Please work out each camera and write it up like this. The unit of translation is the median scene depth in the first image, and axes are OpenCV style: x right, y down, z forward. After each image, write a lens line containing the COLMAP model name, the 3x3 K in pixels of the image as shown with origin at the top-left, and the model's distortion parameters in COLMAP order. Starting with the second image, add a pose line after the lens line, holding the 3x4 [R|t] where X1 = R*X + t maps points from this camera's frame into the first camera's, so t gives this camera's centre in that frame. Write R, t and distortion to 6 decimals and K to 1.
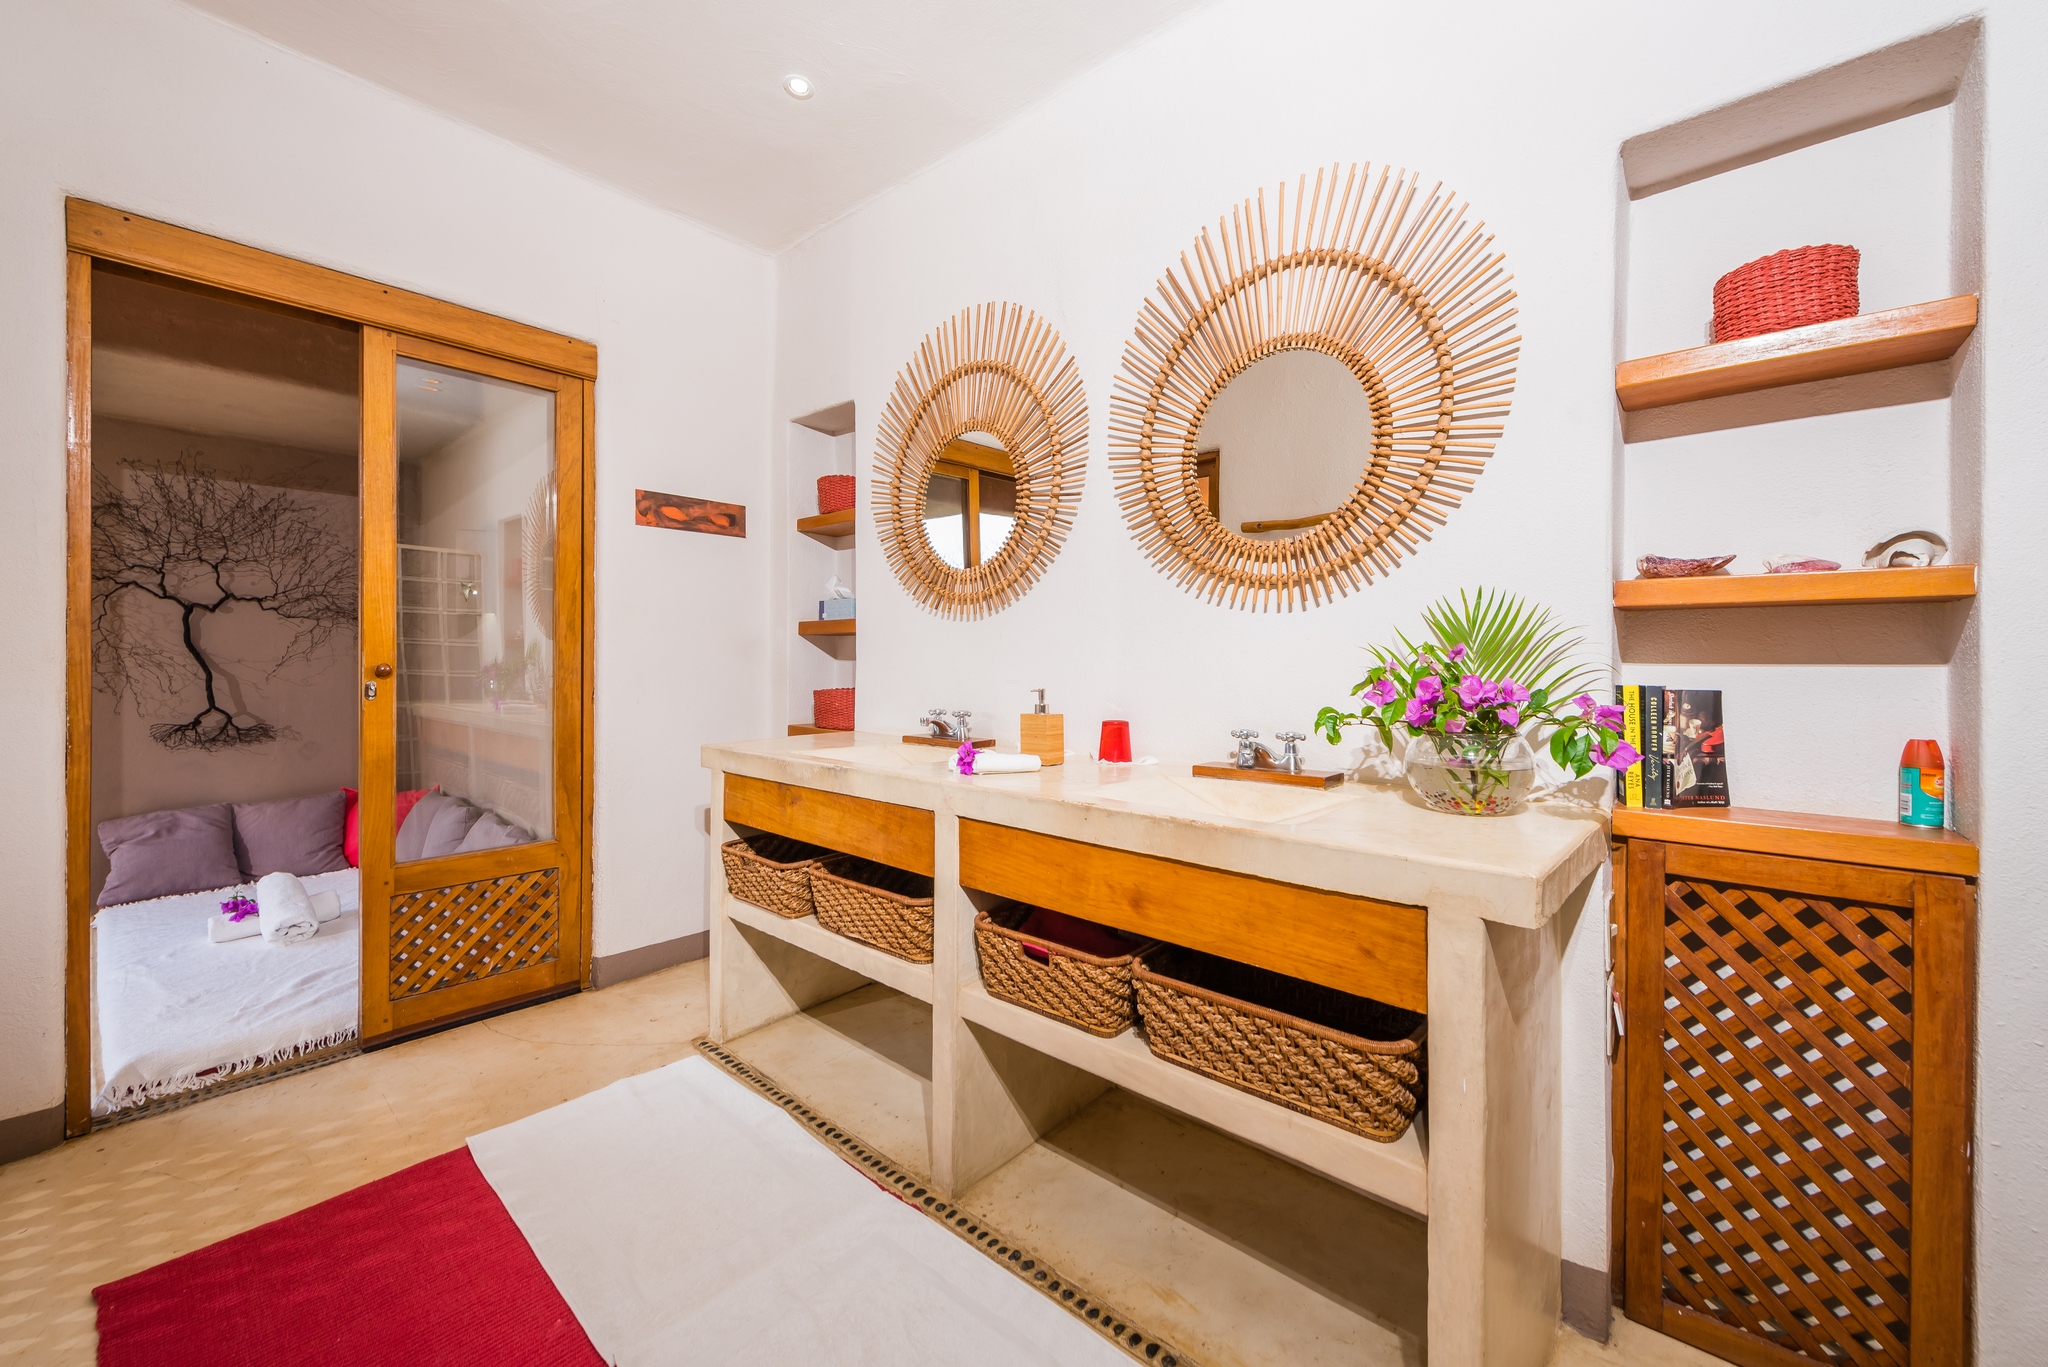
lens RADIAL K [[793.6, 0, 1025.2], [0, 793.6, 660.4], [0, 0, 1]] dist [-0.000100, 0.000000]
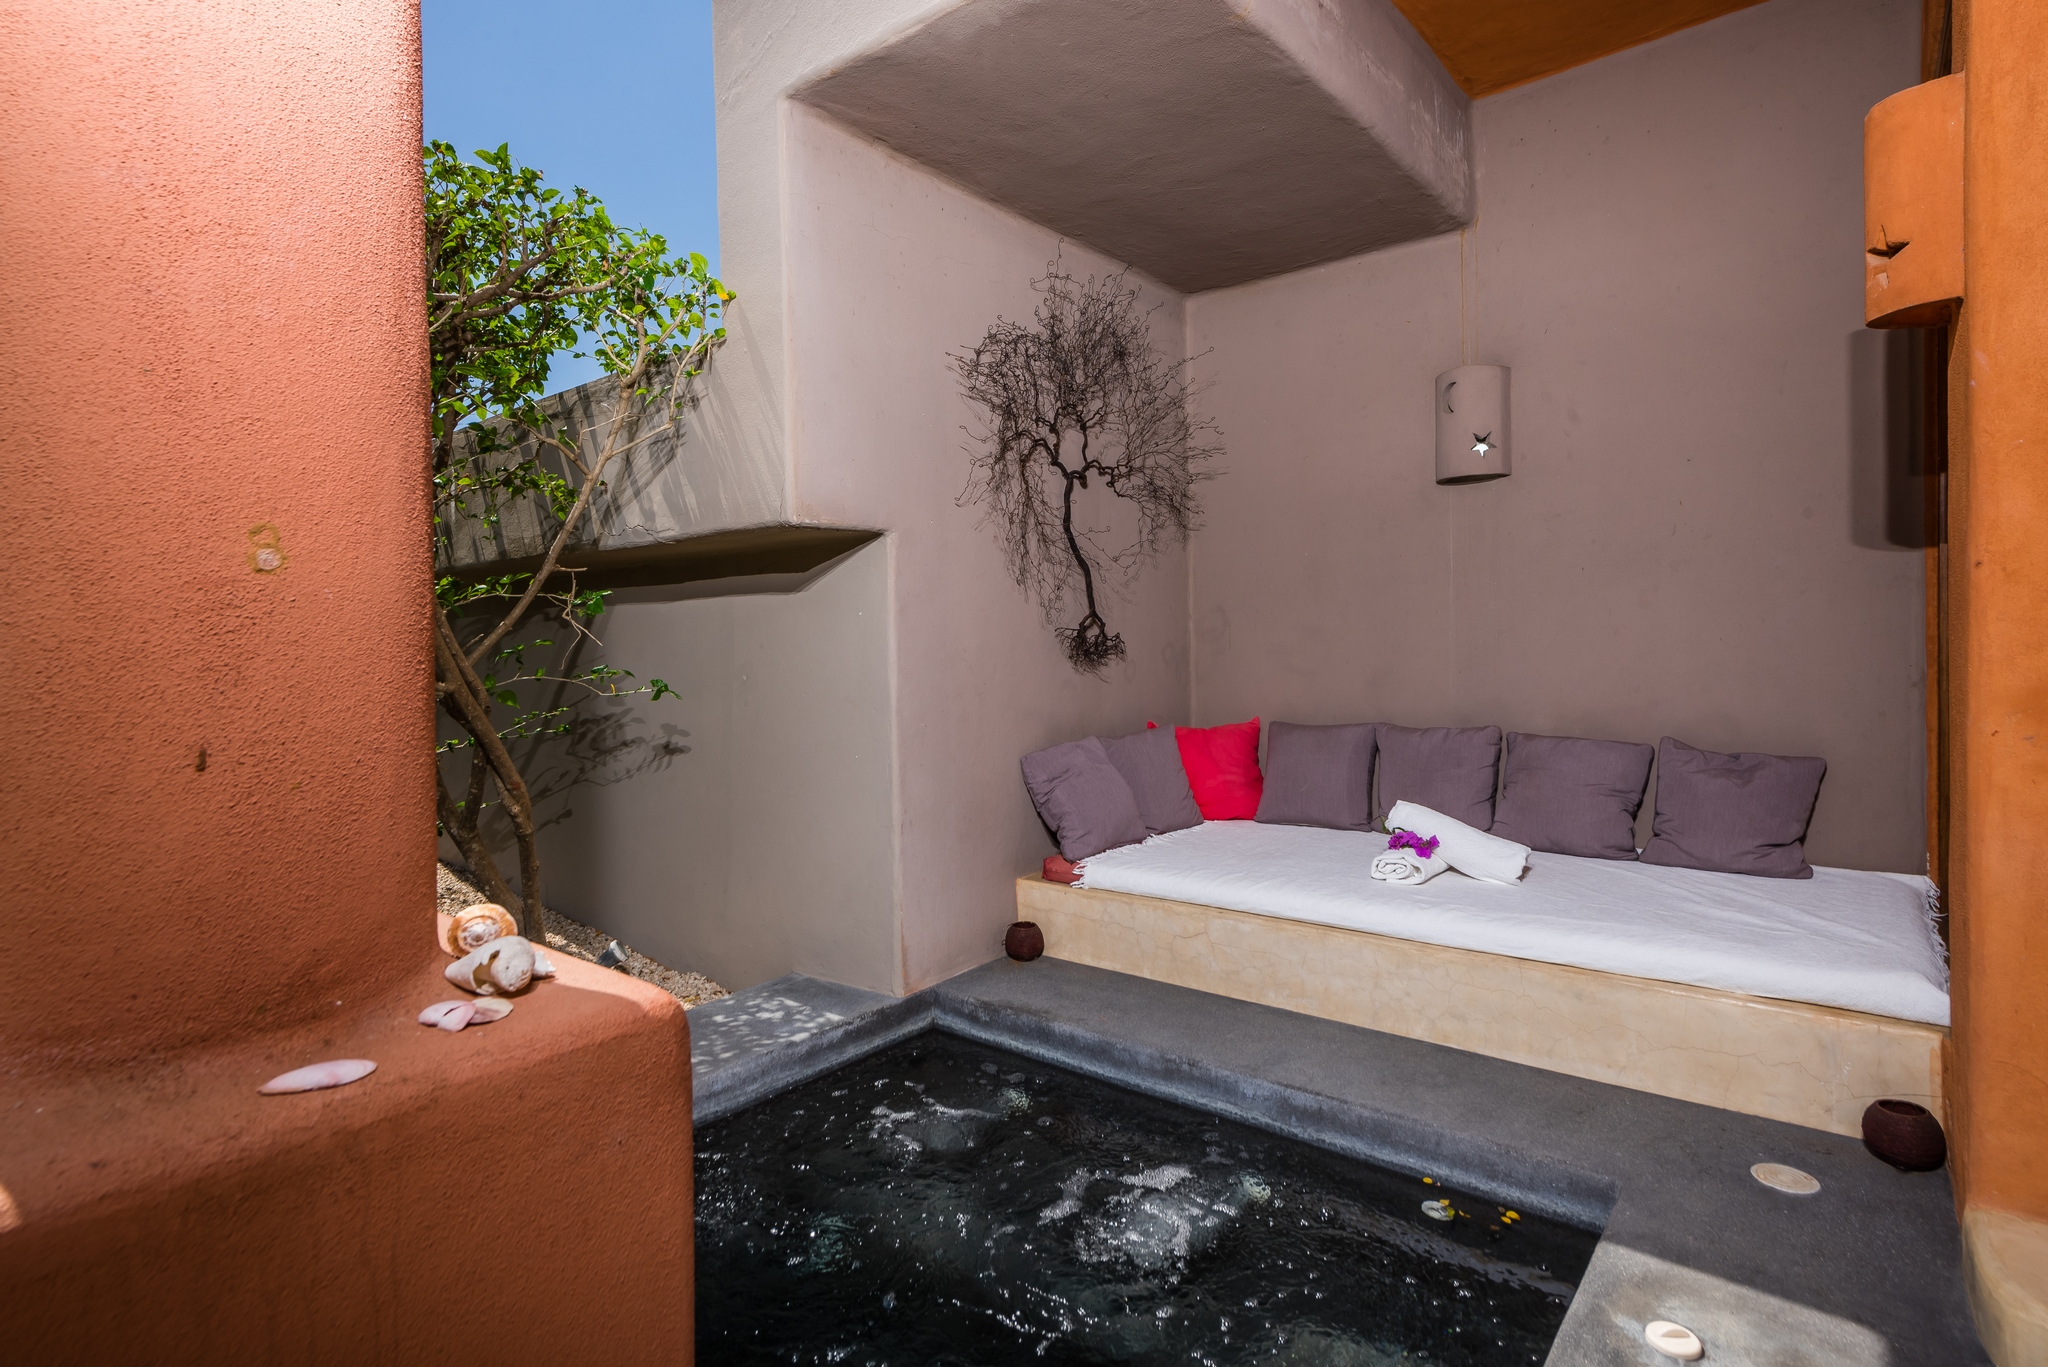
lens RADIAL K [[1051.2, 0, 1025.3], [0, 1051.2, 655.0], [0, 0, 1]] dist [0.034779, -0.000104]
pose [[0.998545, -0.024177, 0.048205, -1.502271], [0.023552, 0.999632, 0.013494, 0.112973], [-0.048514, -0.012339, 0.998746, 0.000773]]
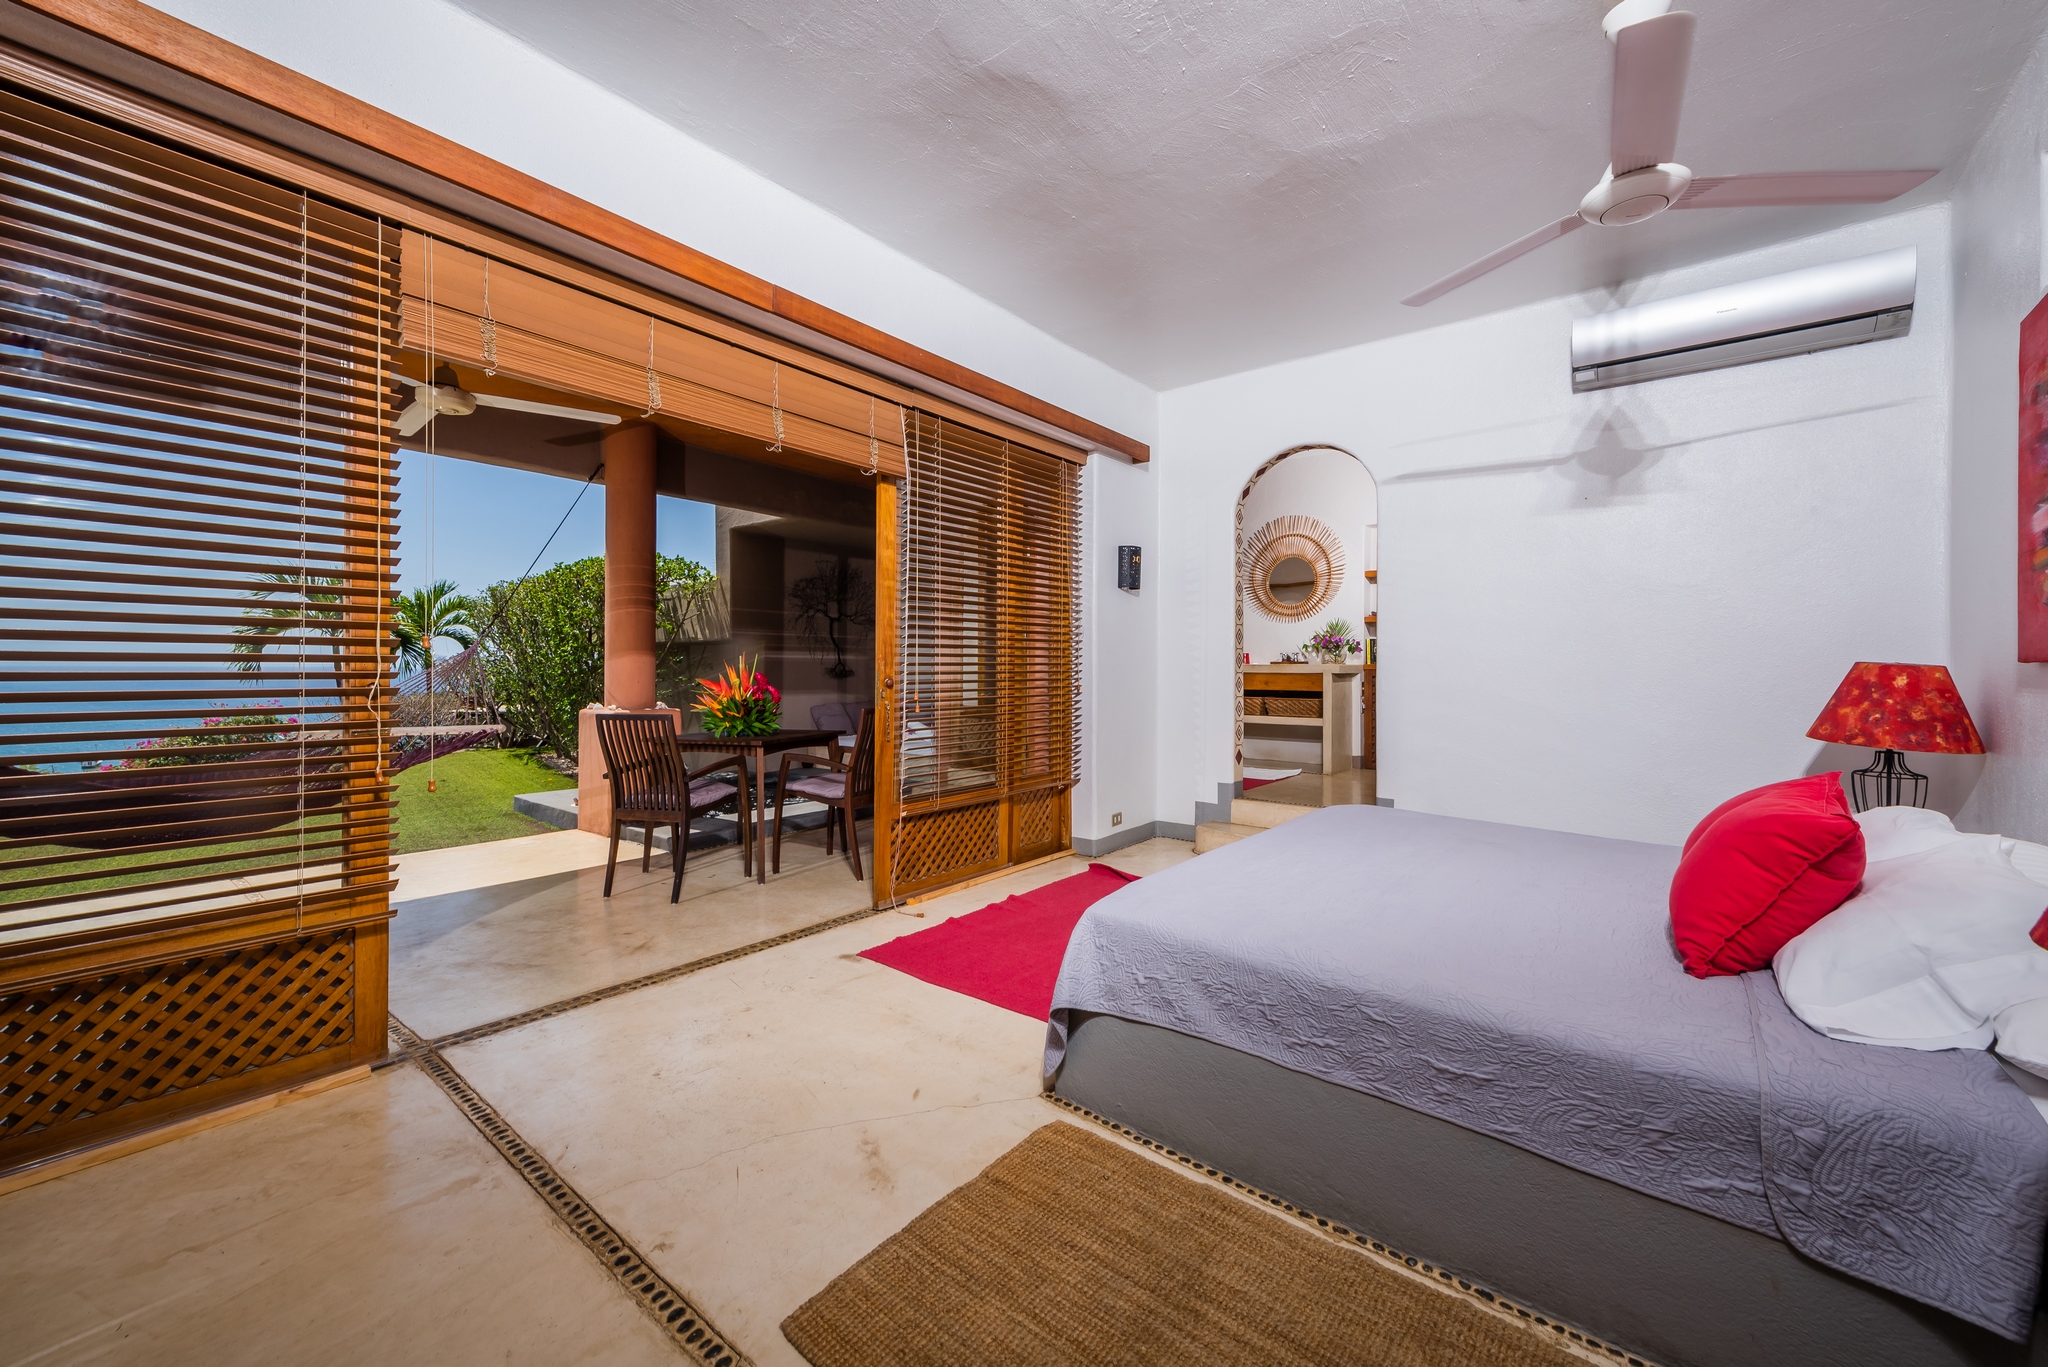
lens RADIAL K [[793.6, 0, 1025.2], [0, 793.6, 660.4], [0, 0, 1]] dist [-0.000100, 0.000000]
pose [[0.998711, -0.002266, 0.050702, -0.774804], [0.002686, 0.999963, -0.008215, 0.098673], [-0.050682, 0.008341, 0.998680, -1.849031]]
